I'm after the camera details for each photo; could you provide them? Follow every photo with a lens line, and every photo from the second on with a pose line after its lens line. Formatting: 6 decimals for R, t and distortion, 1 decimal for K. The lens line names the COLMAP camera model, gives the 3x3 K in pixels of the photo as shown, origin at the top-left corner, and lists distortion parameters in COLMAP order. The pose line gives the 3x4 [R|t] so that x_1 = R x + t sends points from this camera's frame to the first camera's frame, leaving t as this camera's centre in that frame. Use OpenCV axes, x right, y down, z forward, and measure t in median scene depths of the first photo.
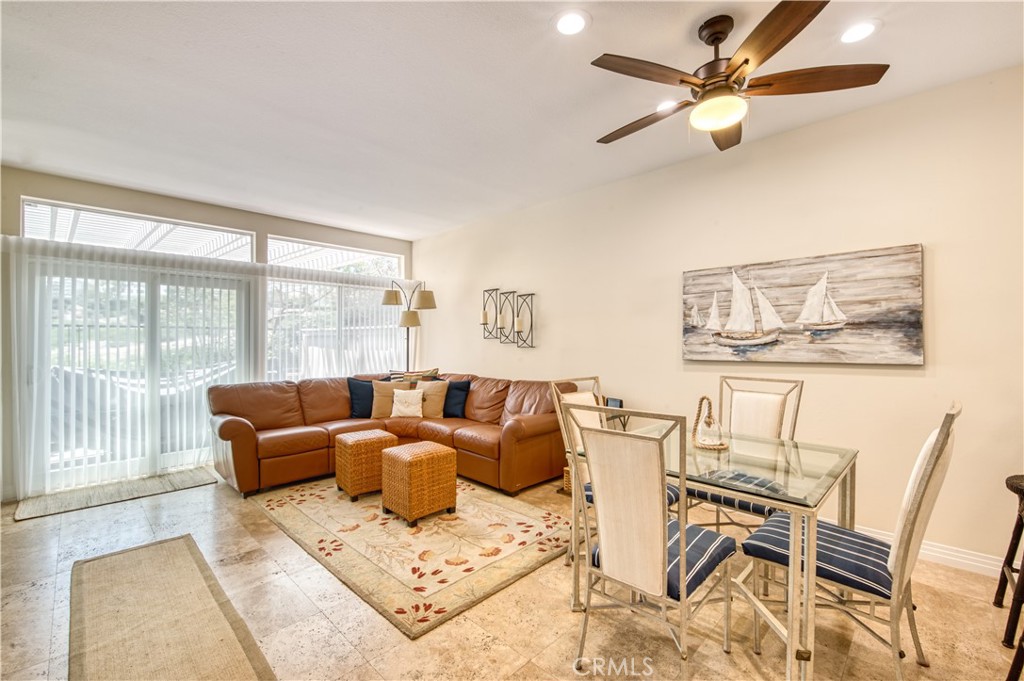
lens RADIAL K [[443.8, 0, 508.7], [0, 443.8, 339.3], [0, 0, 1]] dist [0.000584, -0.001948]
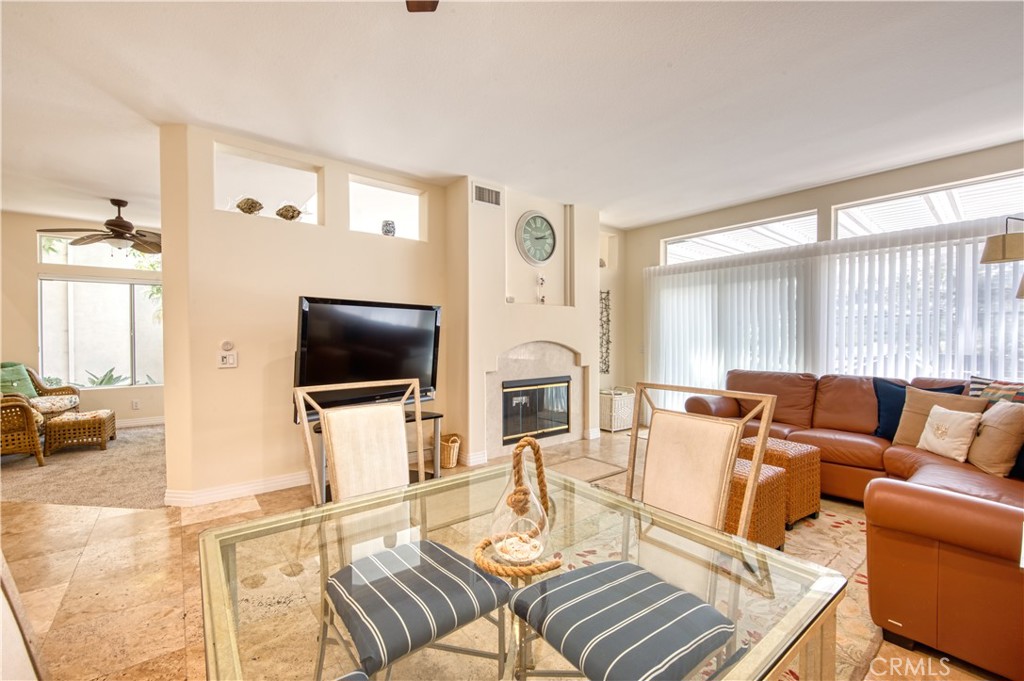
lens RADIAL K [[443.8, 0, 494.0], [0, 443.8, 342.4], [0, 0, 1]] dist [0.000584, -0.001948]
pose [[-0.103425, 0.009094, -0.994596, 0.417719], [0.006030, 0.999946, 0.008516, 0.019532], [0.994619, -0.005117, -0.103474, 0.461553]]
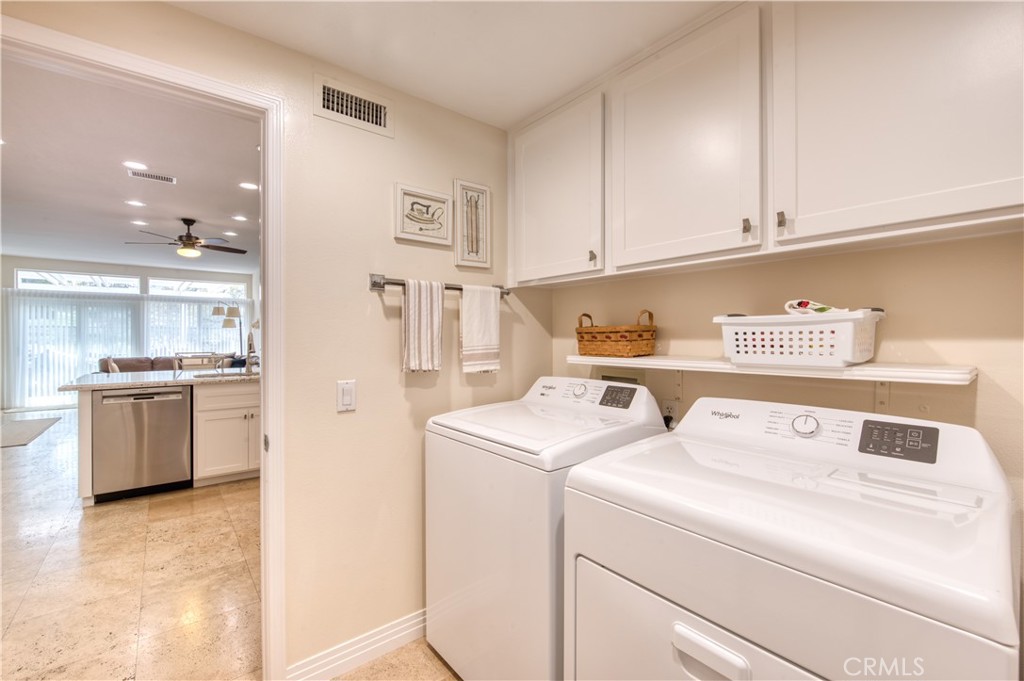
lens RADIAL K [[420.9, 0, 487.9], [0, 420.9, 337.6], [0, 0, 1]] dist [-0.007886, -0.000332]
pose [[0.993994, -0.007008, -0.109210, 1.107418], [0.007852, 0.999942, 0.007304, 0.008282], [0.109153, -0.008117, 0.993992, -0.597201]]
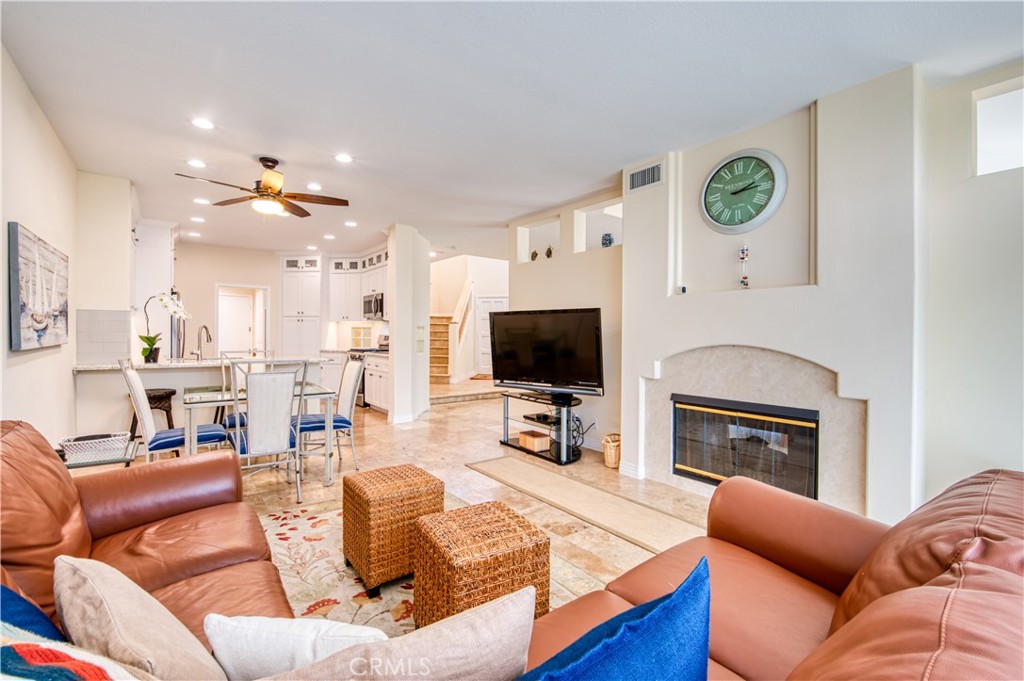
lens RADIAL K [[443.8, 0, 506.4], [0, 443.8, 334.0], [0, 0, 1]] dist [0.000584, -0.001948]
pose [[-0.992459, -0.008570, 0.122275, -0.320527], [-0.008813, 0.999960, -0.001445, 0.012820], [-0.122257, -0.002512, -0.992495, 1.159497]]
